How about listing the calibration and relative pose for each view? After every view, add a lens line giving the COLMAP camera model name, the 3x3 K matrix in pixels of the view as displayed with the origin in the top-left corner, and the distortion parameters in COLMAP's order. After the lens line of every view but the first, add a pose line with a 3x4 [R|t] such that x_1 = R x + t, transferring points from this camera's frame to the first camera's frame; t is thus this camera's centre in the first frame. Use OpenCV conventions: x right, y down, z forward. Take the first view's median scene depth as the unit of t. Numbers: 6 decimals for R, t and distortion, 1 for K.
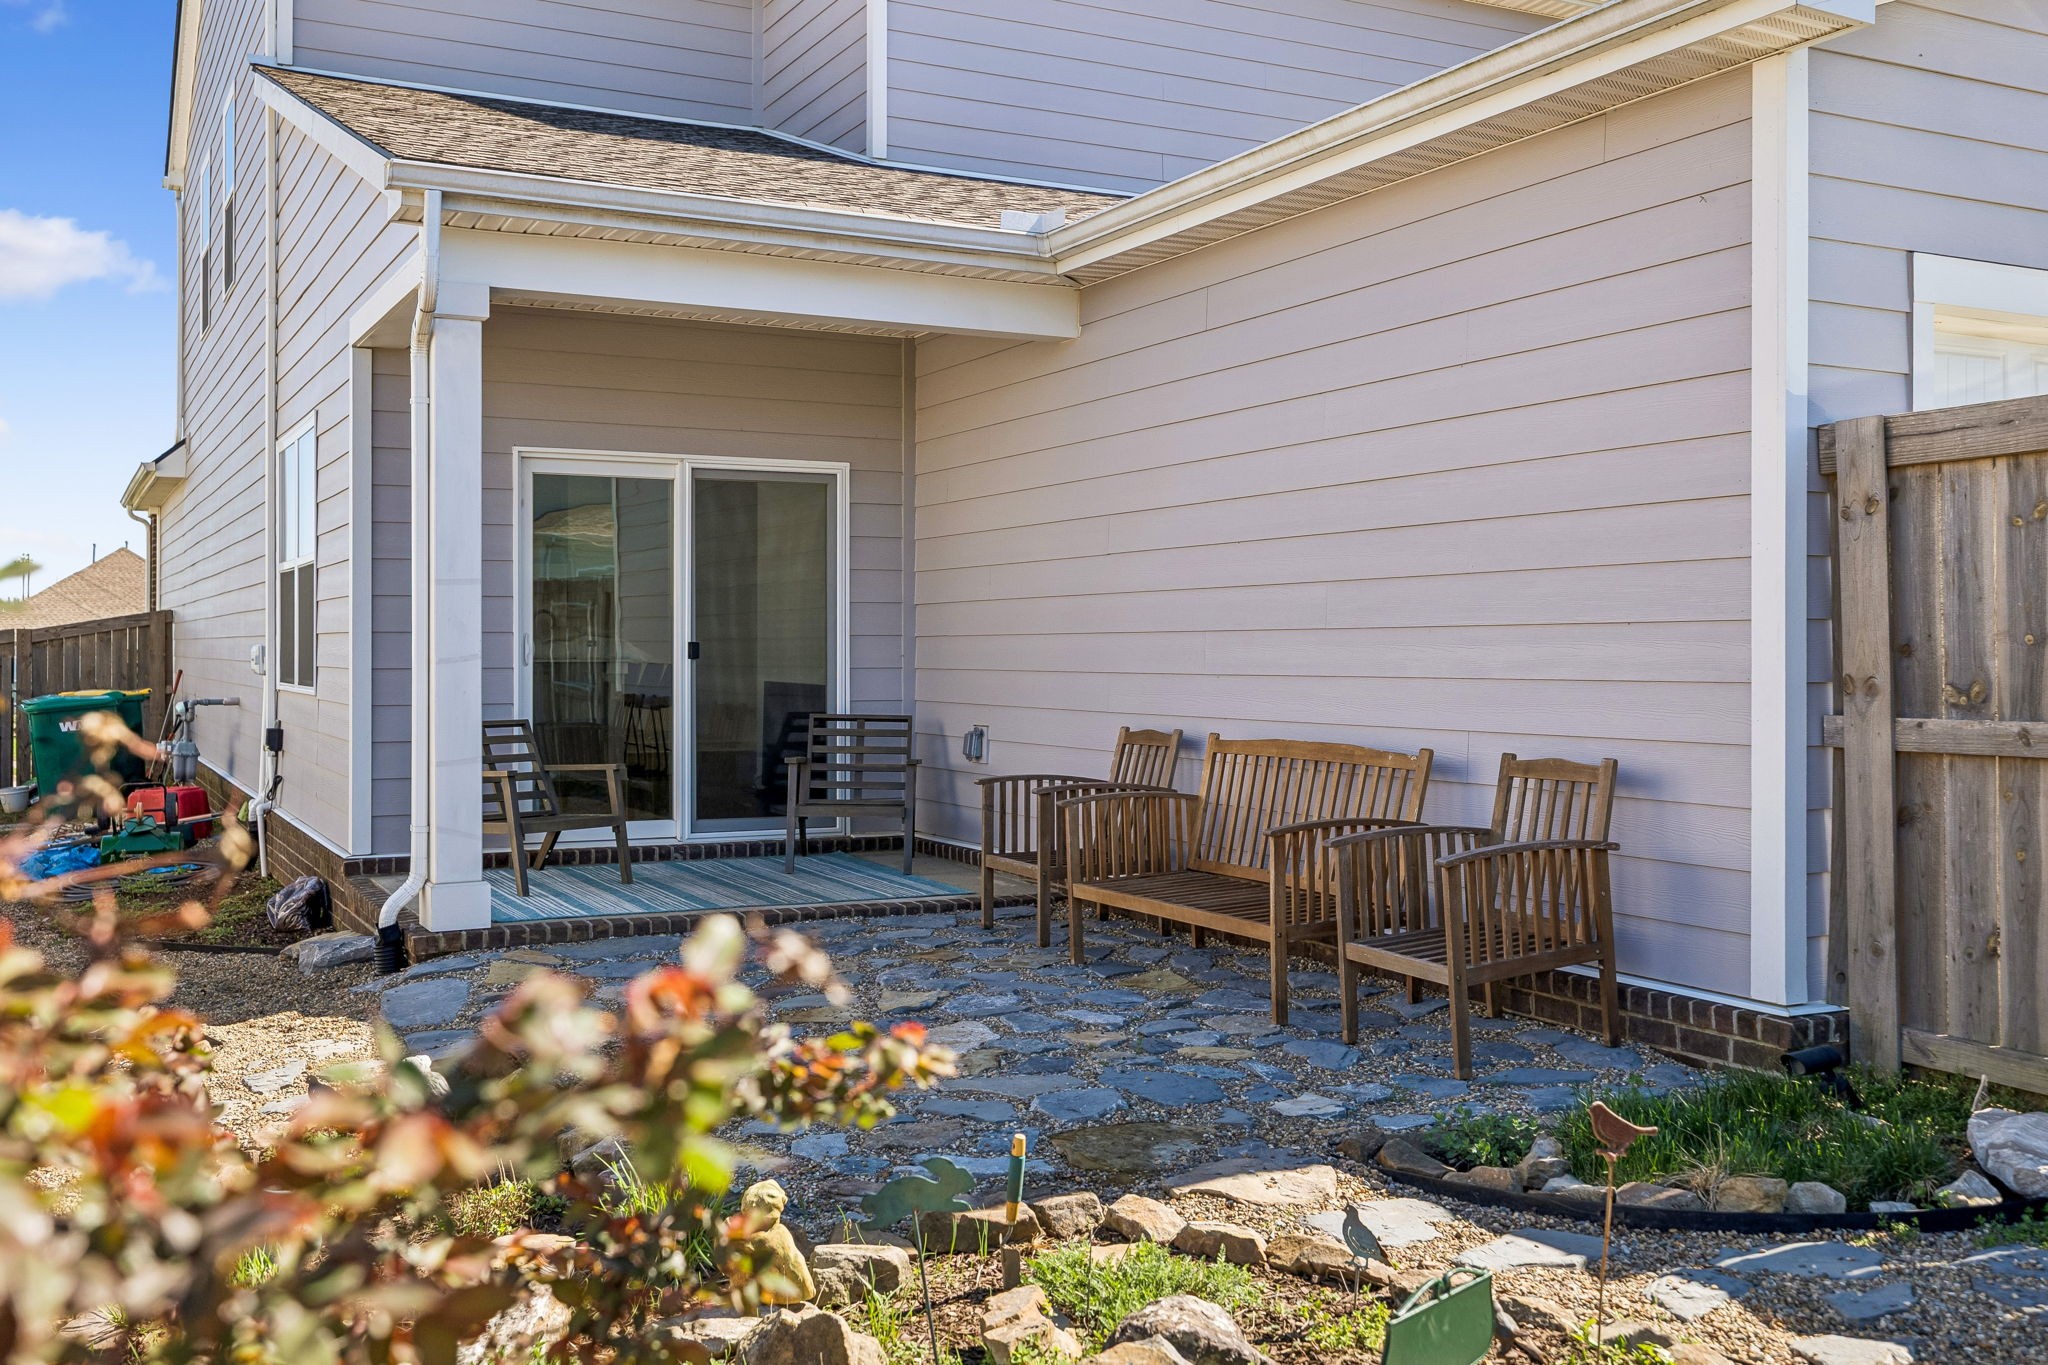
lens RADIAL K [[1936.6, 0, 1023.7], [0, 1936.6, 671.5], [0, 0, 1]] dist [0.004949, 0.000000]
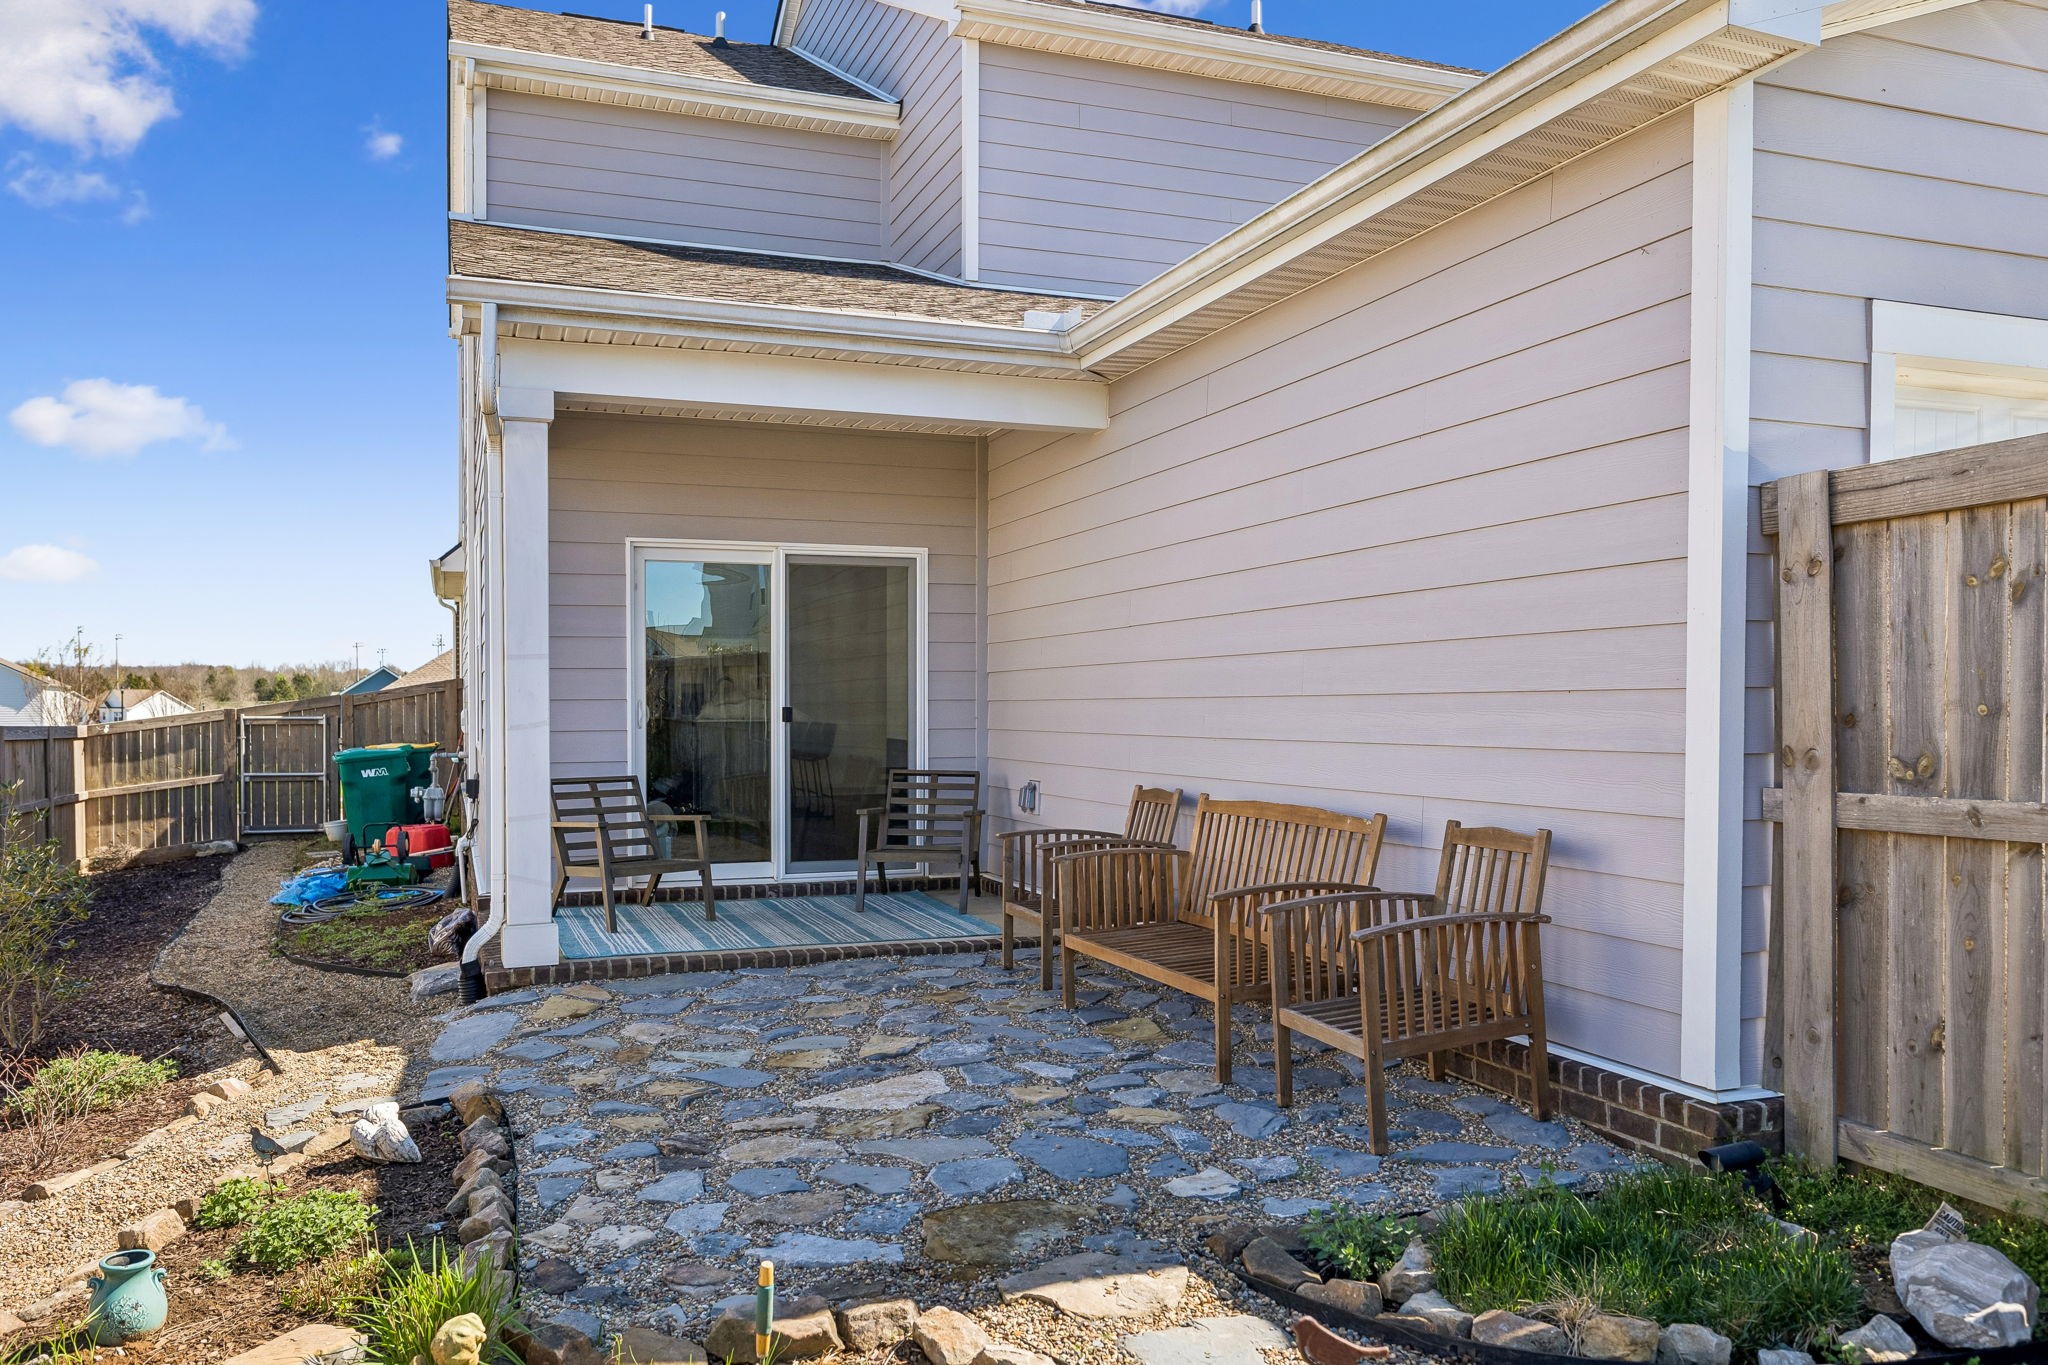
lens RADIAL K [[1548.1, 0, 1026.5], [0, 1548.1, 767.5], [0, 0, 1]] dist [0.000621, -0.004292]
pose [[0.993562, 0.000477, -0.113289, 0.125693], [0.002864, 0.999566, 0.029332, -0.009911], [0.113254, -0.029468, 0.993129, 0.182580]]
